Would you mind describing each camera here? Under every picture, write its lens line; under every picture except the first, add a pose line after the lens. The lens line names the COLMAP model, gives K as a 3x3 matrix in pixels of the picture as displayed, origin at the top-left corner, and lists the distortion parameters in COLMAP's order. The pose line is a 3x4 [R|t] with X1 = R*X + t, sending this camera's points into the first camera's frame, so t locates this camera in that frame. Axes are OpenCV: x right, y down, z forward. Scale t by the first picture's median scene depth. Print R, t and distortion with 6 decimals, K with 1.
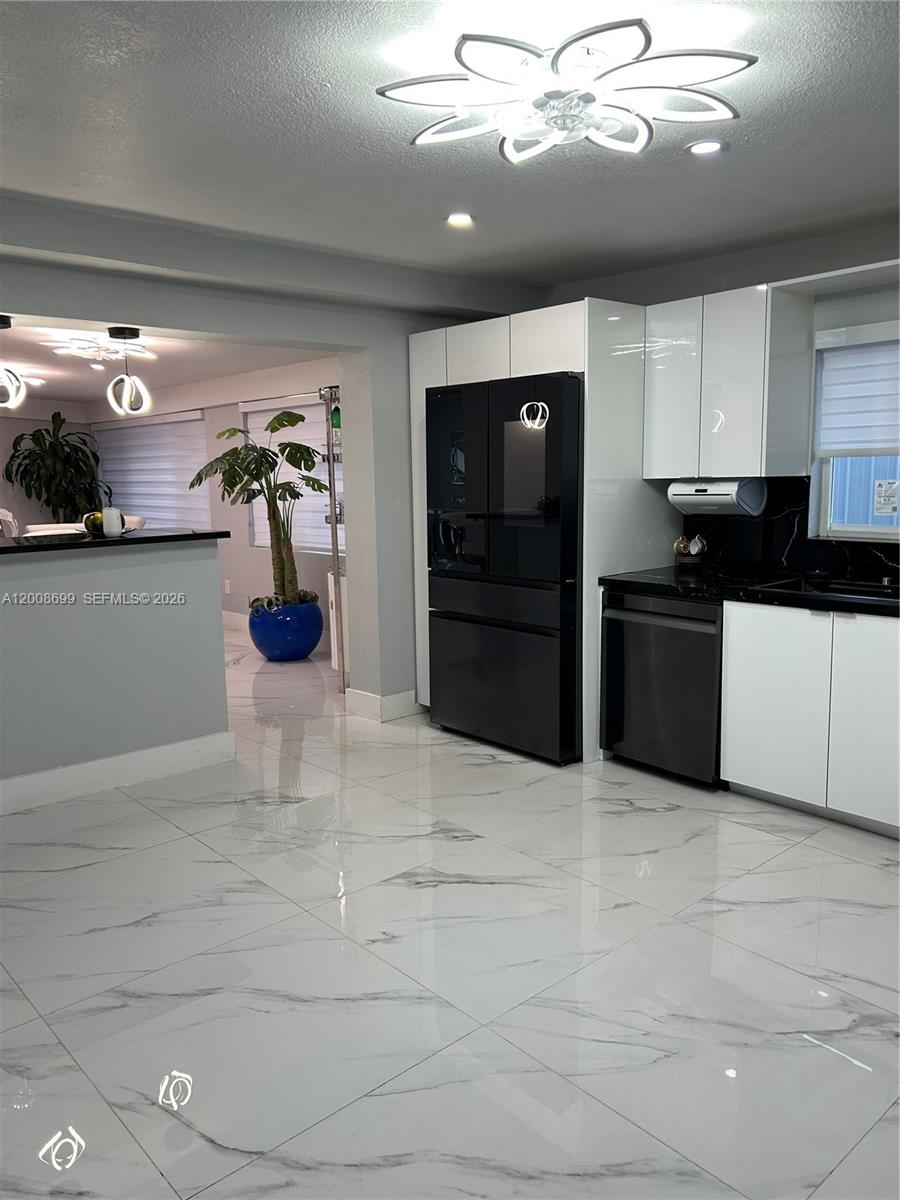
lens RADIAL K [[907.1, 0, 451.8], [0, 907.1, 602.7], [0, 0, 1]] dist [0.010212, -0.003380]
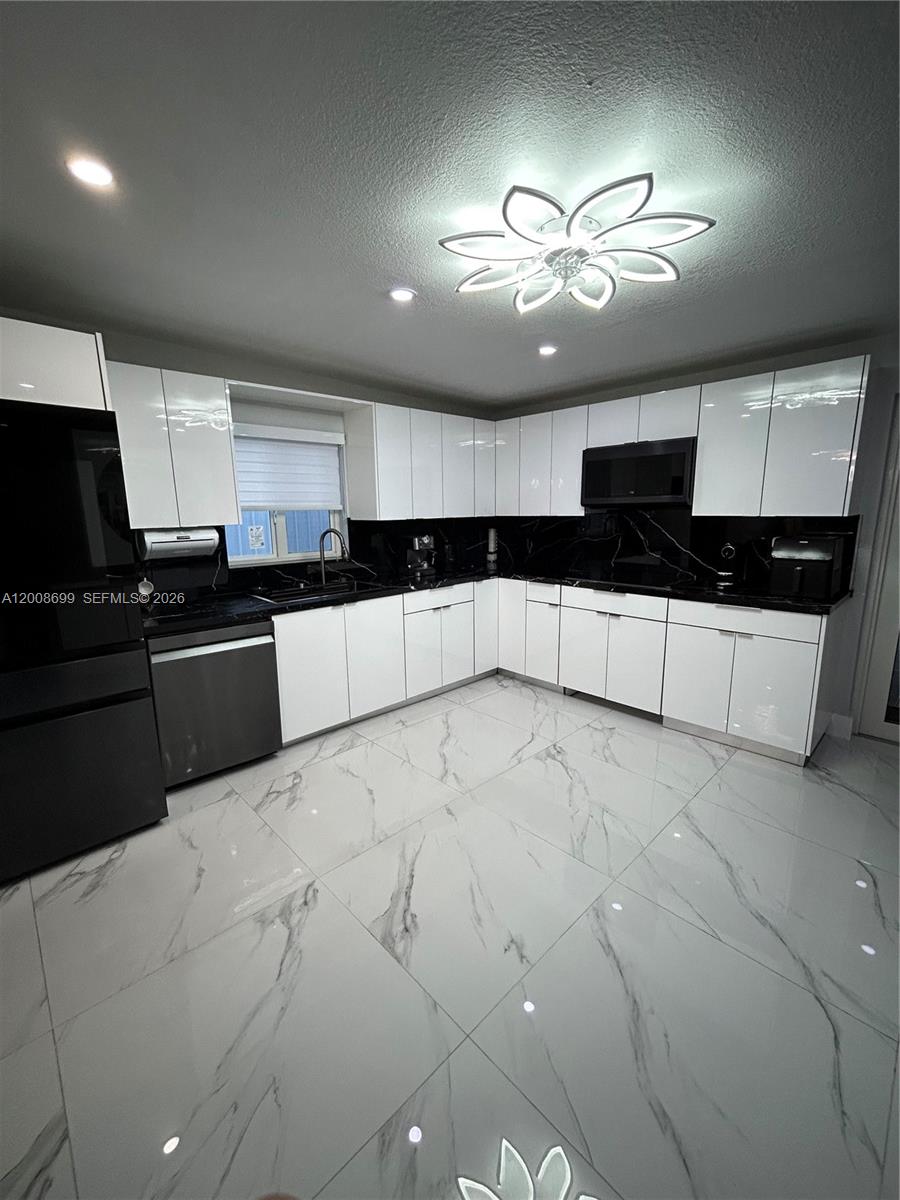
lens RADIAL K [[487.7, 0, 452.2], [0, 487.7, 599.3], [0, 0, 1]] dist [0.006703, -0.001068]
pose [[-0.034843, -0.165270, 0.985633, -0.420636], [0.158838, 0.972780, 0.168730, -0.106655], [-0.986690, 0.162435, -0.007644, 0.736161]]
